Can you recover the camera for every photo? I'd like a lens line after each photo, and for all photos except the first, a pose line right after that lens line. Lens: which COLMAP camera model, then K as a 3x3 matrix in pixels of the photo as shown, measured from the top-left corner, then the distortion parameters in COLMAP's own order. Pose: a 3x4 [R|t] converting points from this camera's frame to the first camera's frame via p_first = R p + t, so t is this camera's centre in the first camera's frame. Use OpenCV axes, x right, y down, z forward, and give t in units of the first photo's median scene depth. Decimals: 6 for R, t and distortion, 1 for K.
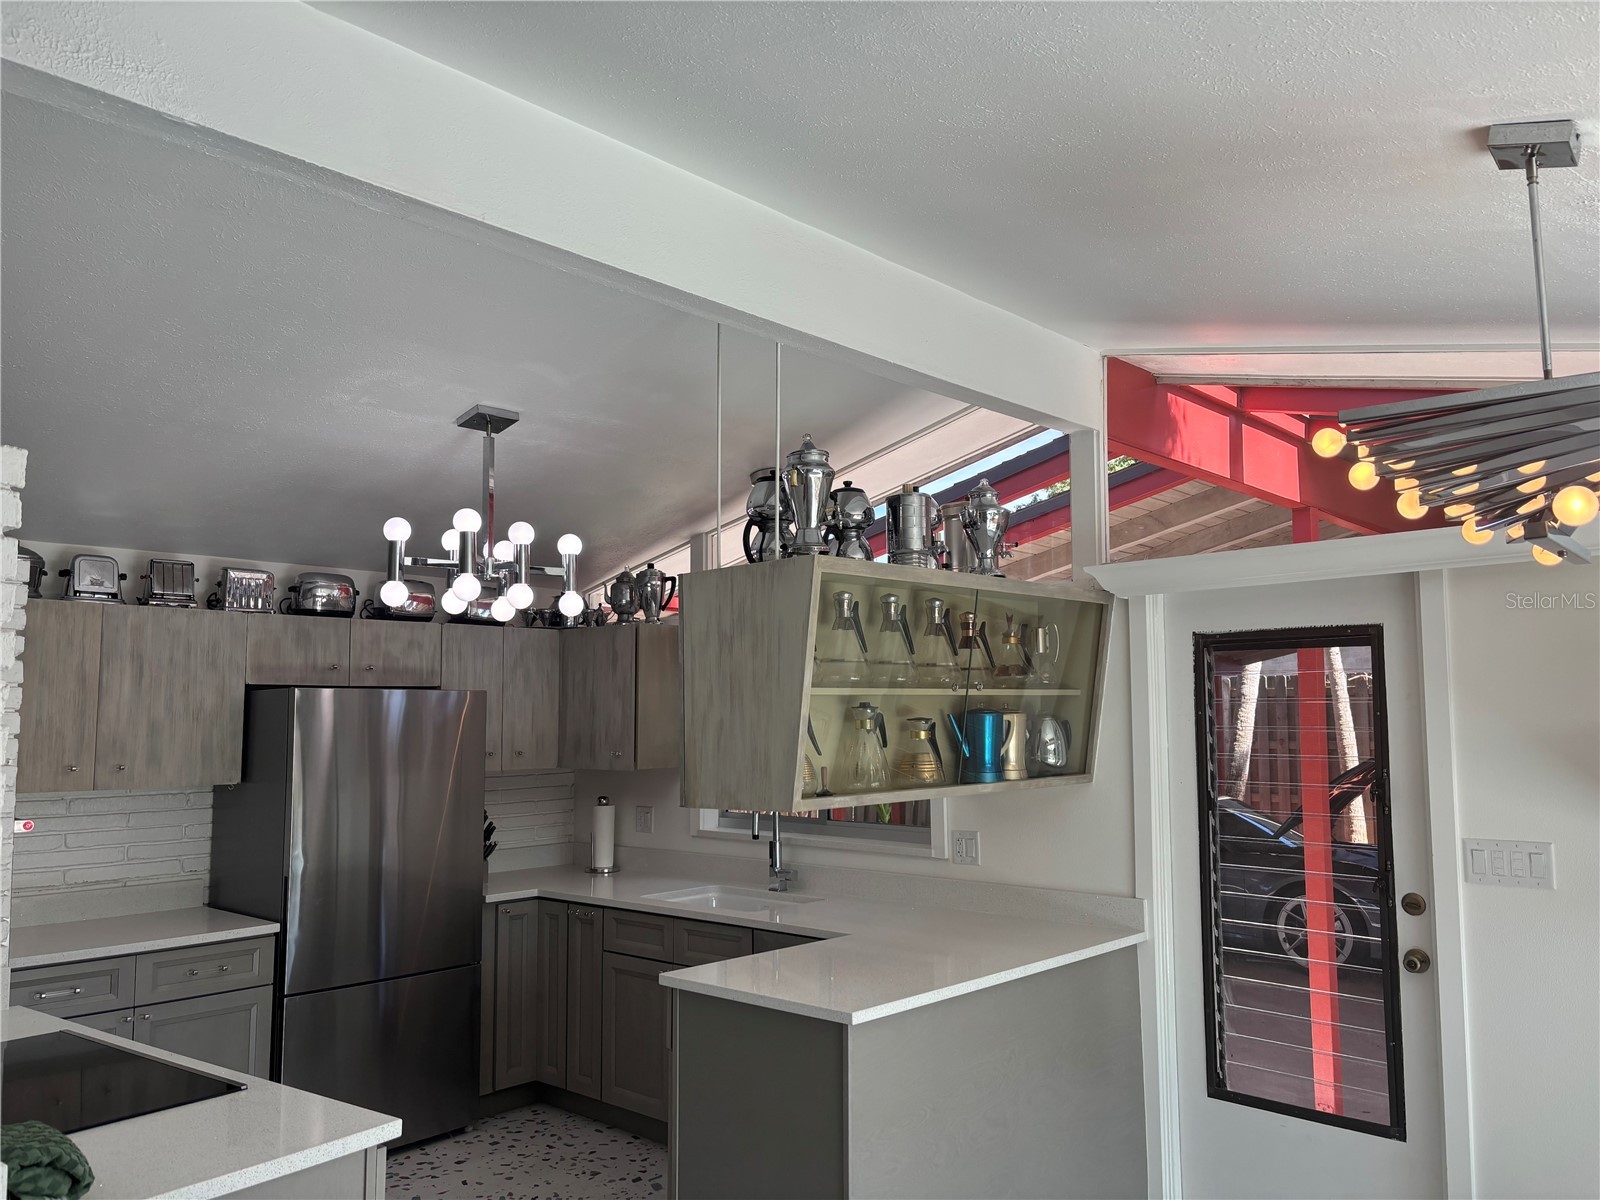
lens RADIAL K [[1205.0, 0, 797.7], [0, 1205.0, 612.7], [0, 0, 1]] dist [0.064500, -0.076914]
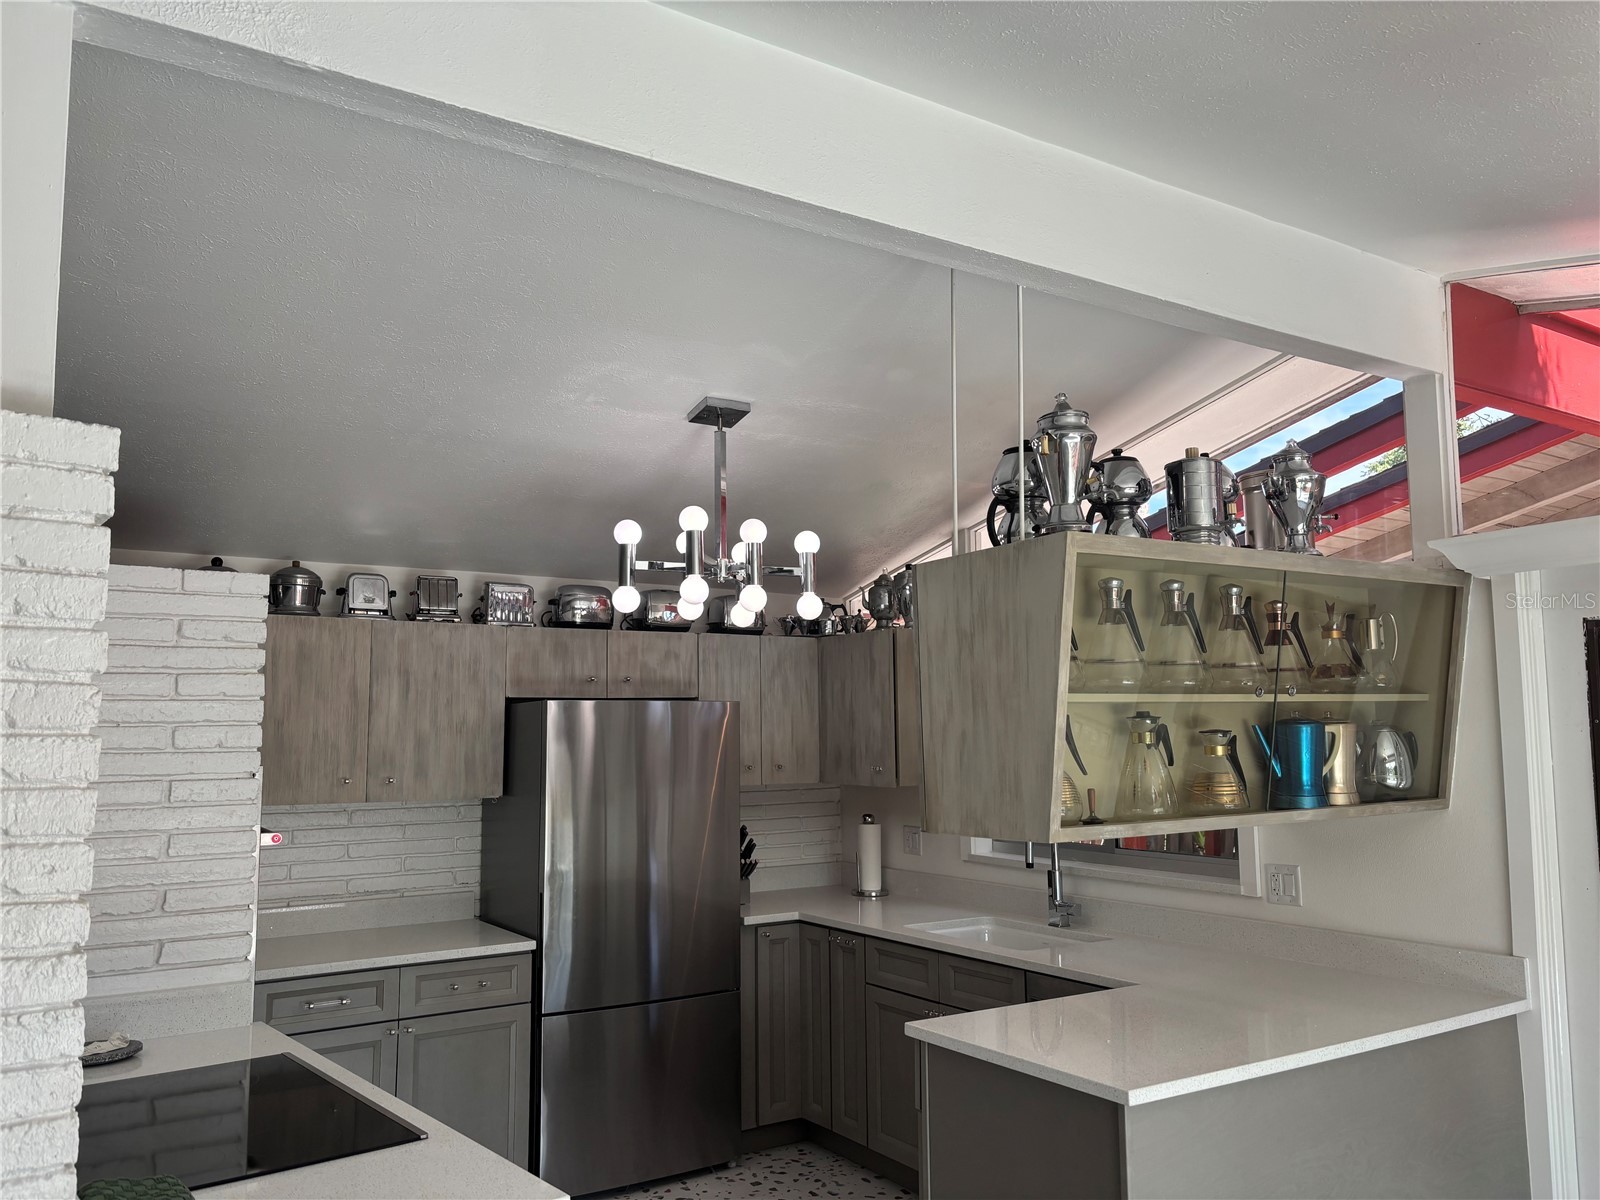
lens RADIAL K [[1205.0, 0, 791.2], [0, 1205.0, 613.1], [0, 0, 1]] dist [0.064500, -0.076914]
pose [[0.967896, -0.027932, -0.249794, 0.025595], [0.025017, 0.999577, -0.014835, 0.010600], [0.250102, 0.008110, 0.968185, 0.100221]]
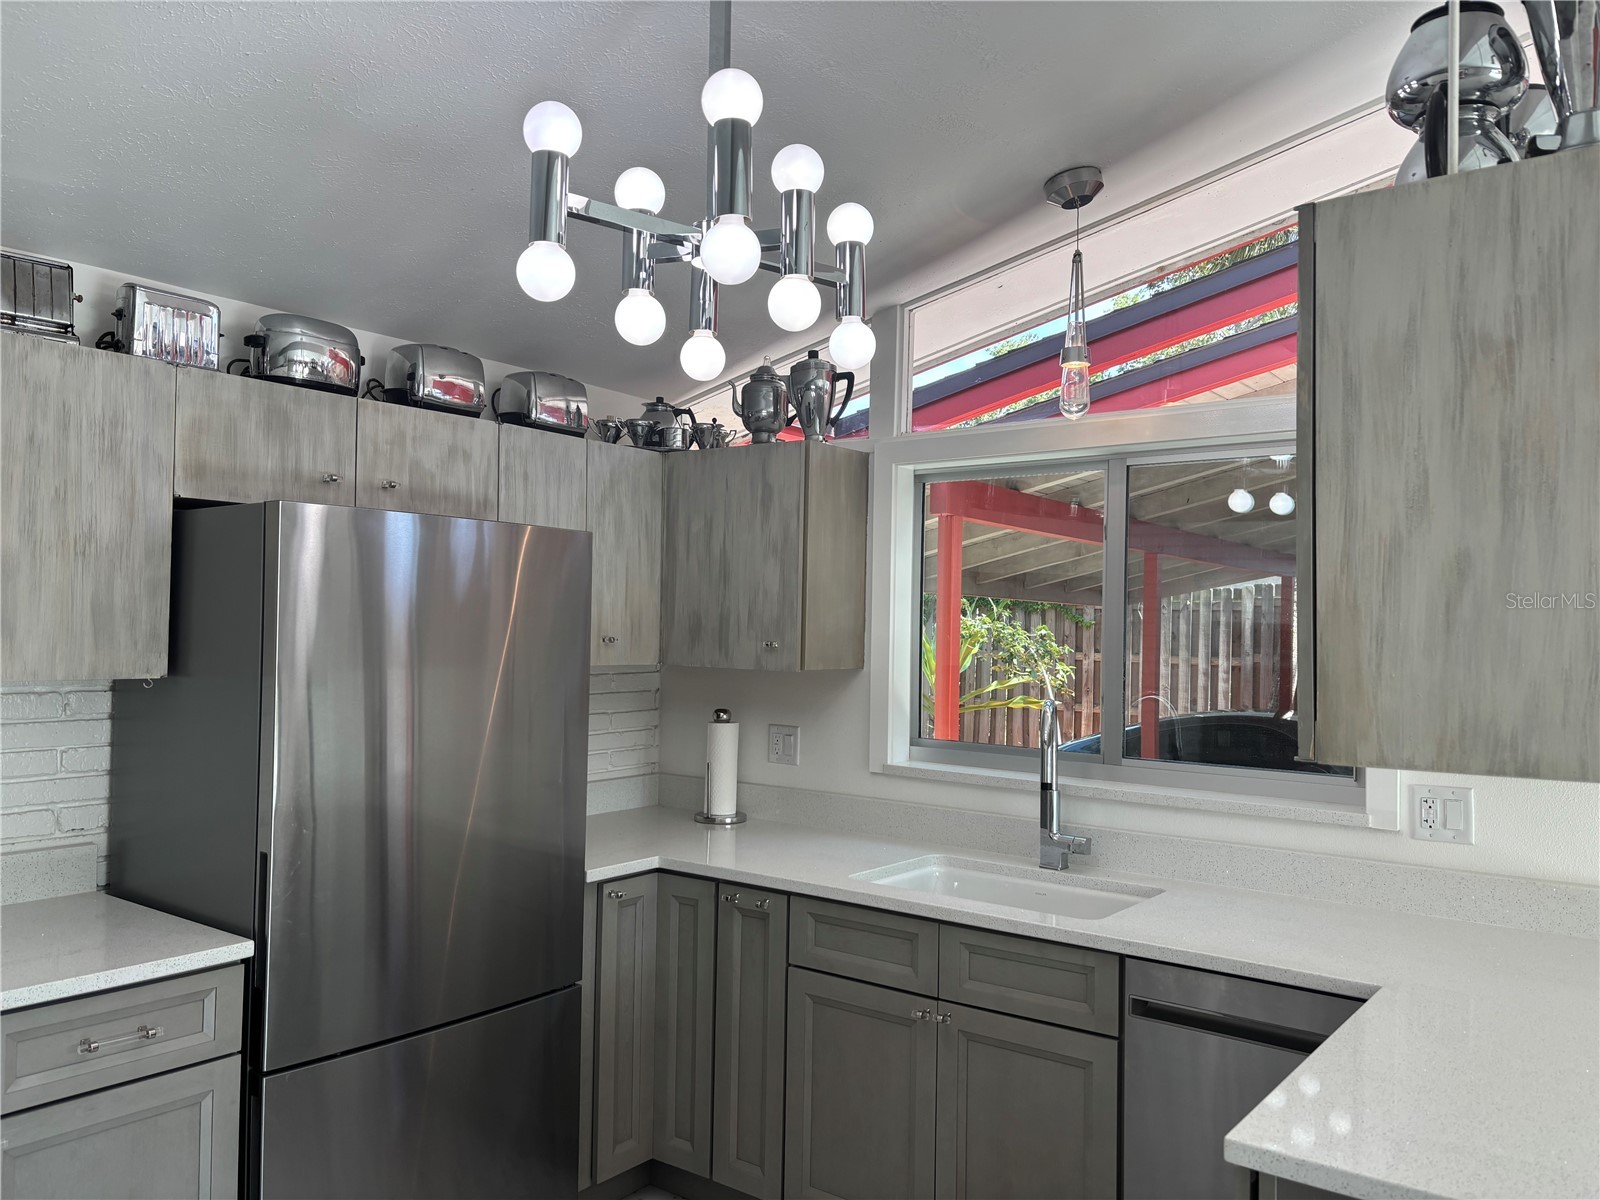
lens RADIAL K [[1205.0, 0, 801.6], [0, 1205.0, 612.5], [0, 0, 1]] dist [0.064500, -0.076914]
pose [[0.995612, 0.026636, 0.089705, -0.235576], [-0.033500, 0.996552, 0.075903, 0.063148], [-0.087374, -0.078575, 0.993072, 0.456460]]
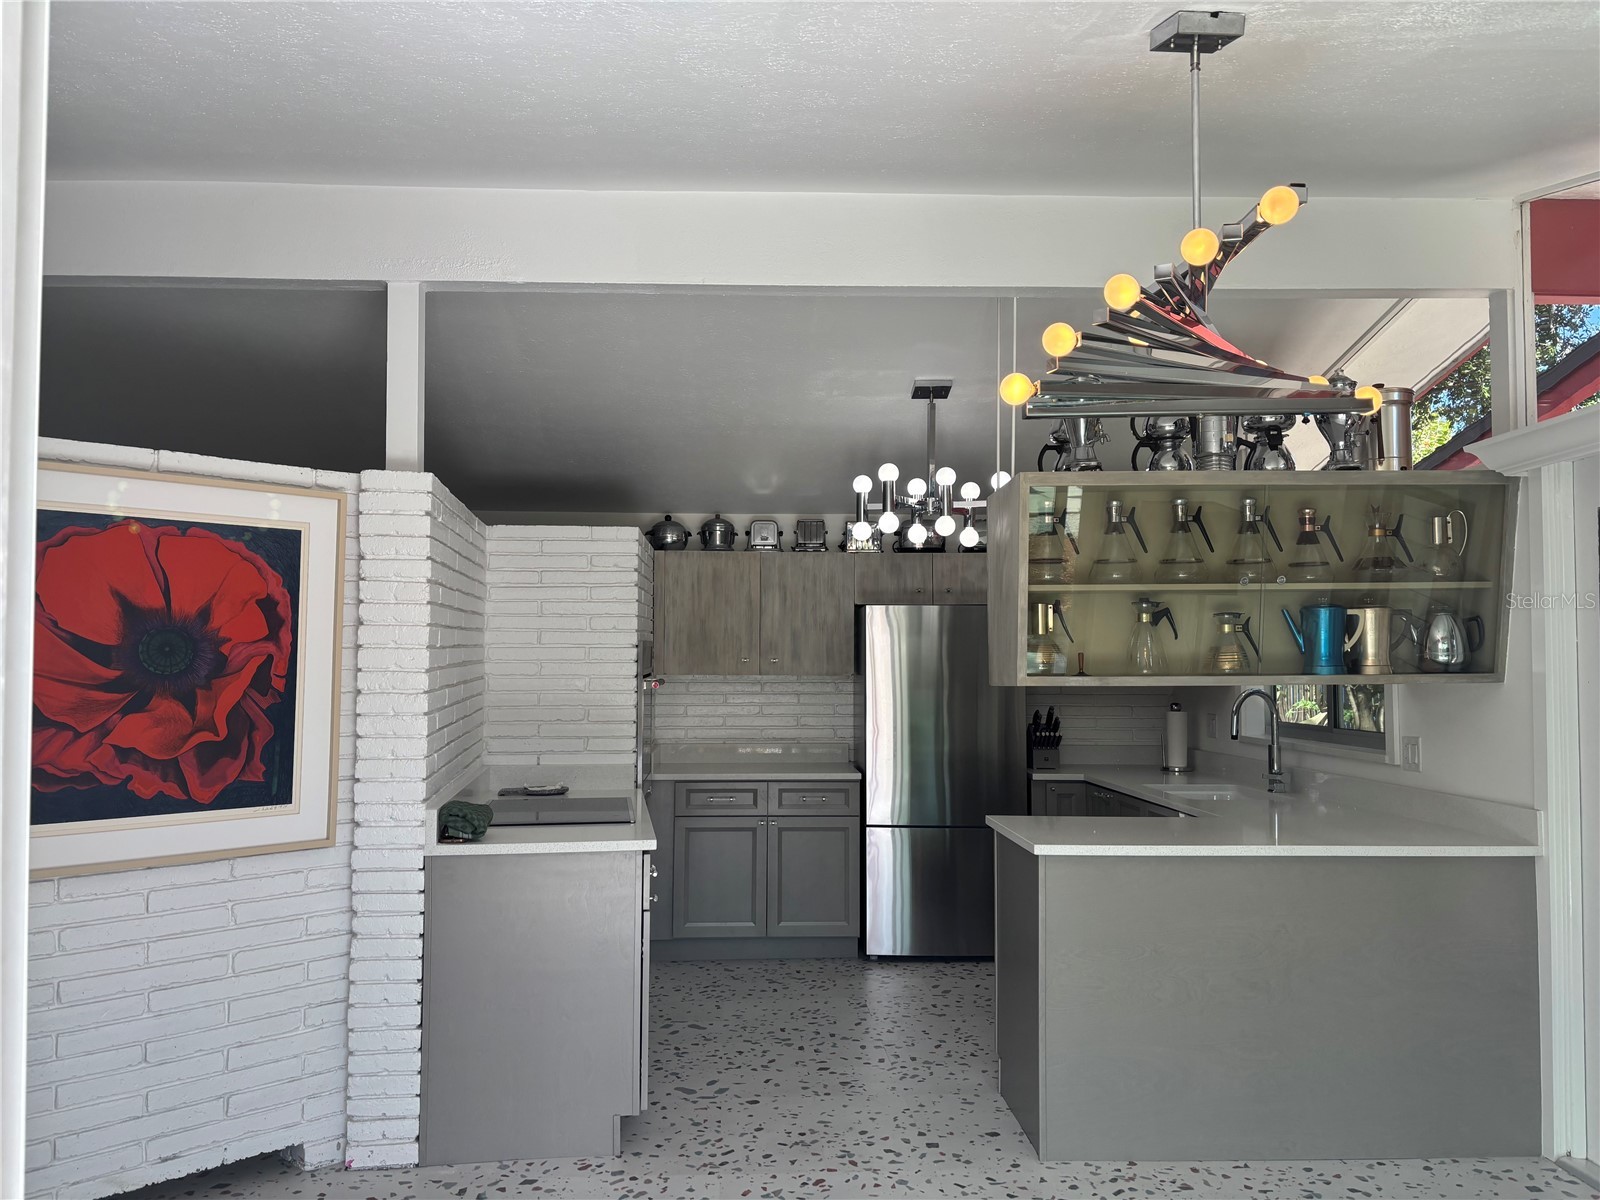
lens RADIAL K [[1205.0, 0, 794.0], [0, 1205.0, 608.3], [0, 0, 1]] dist [0.064500, -0.076914]
pose [[0.704370, -0.026319, -0.709345, 0.494994], [0.055136, 0.998322, 0.017707, 0.037130], [0.707689, -0.051583, 0.704639, -0.013569]]
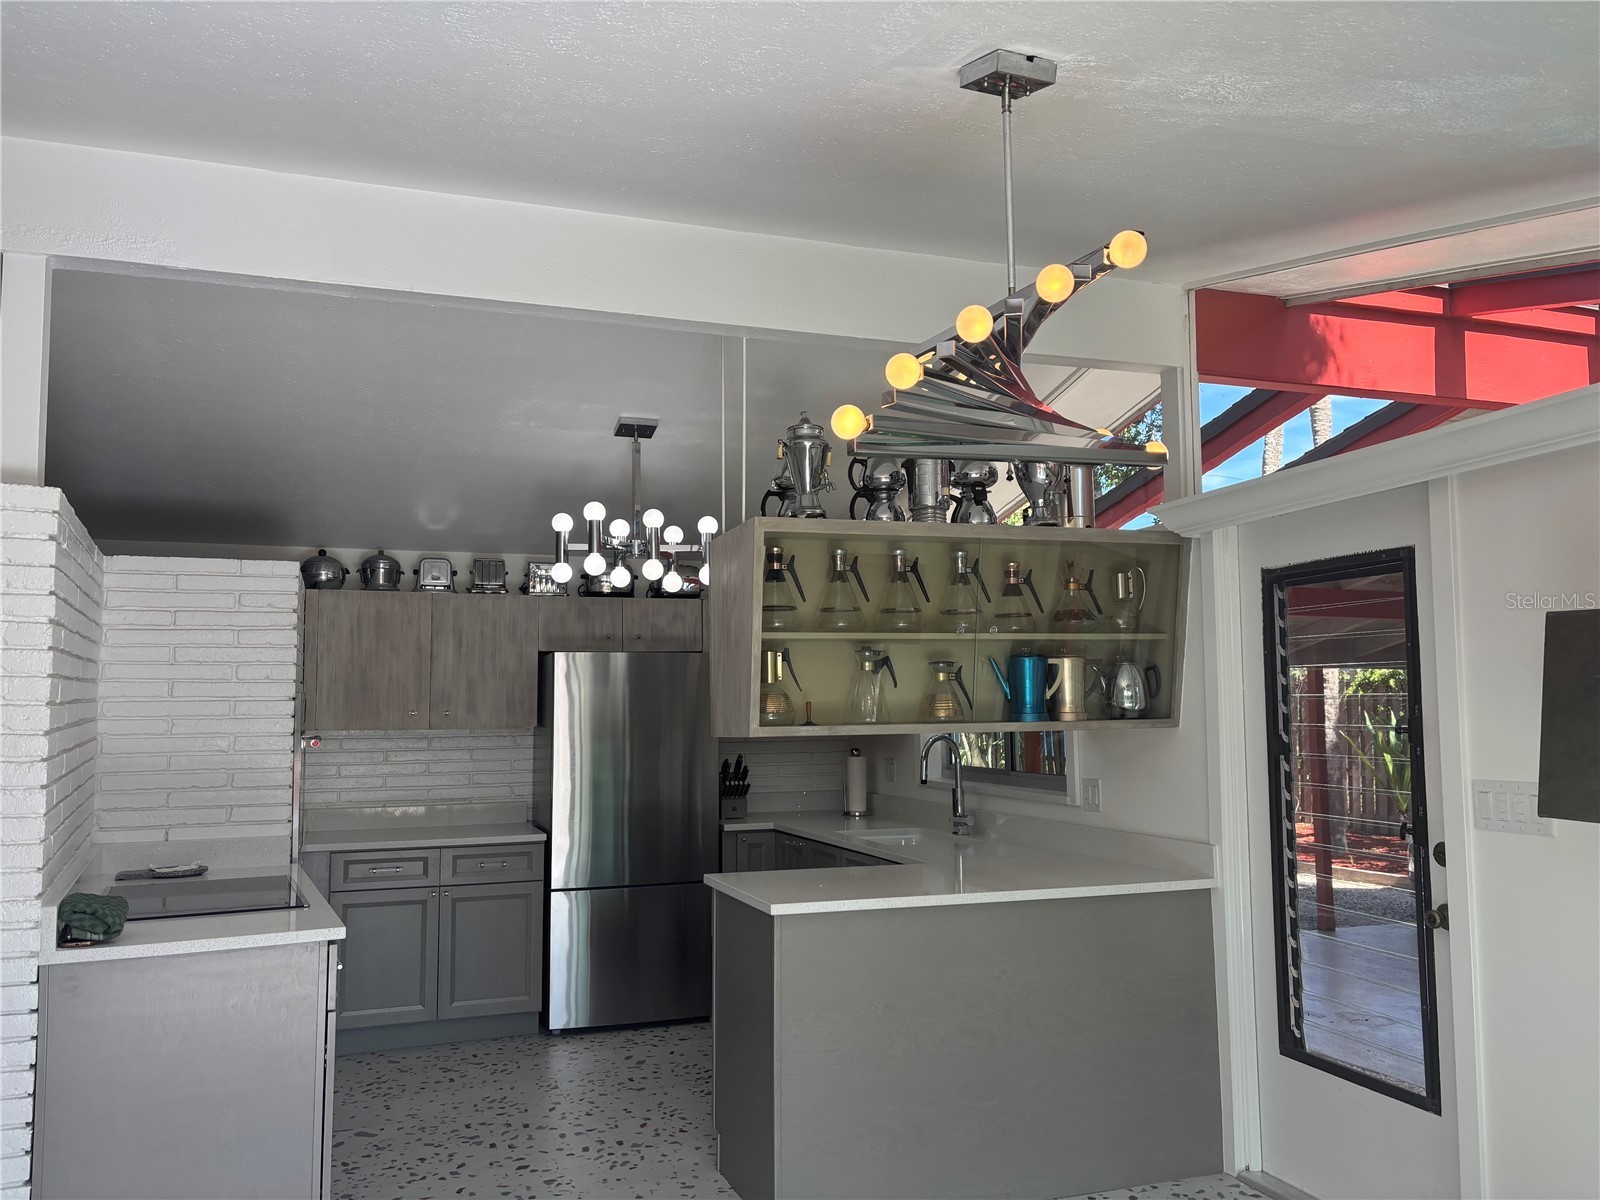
lens RADIAL K [[1205.0, 0, 794.5], [0, 1205.0, 610.5], [0, 0, 1]] dist [0.064500, -0.076914]
pose [[0.884696, -0.040178, -0.464434, 0.409152], [0.043674, 0.999041, -0.003233, 0.033531], [0.464119, -0.017423, 0.885602, -0.011625]]
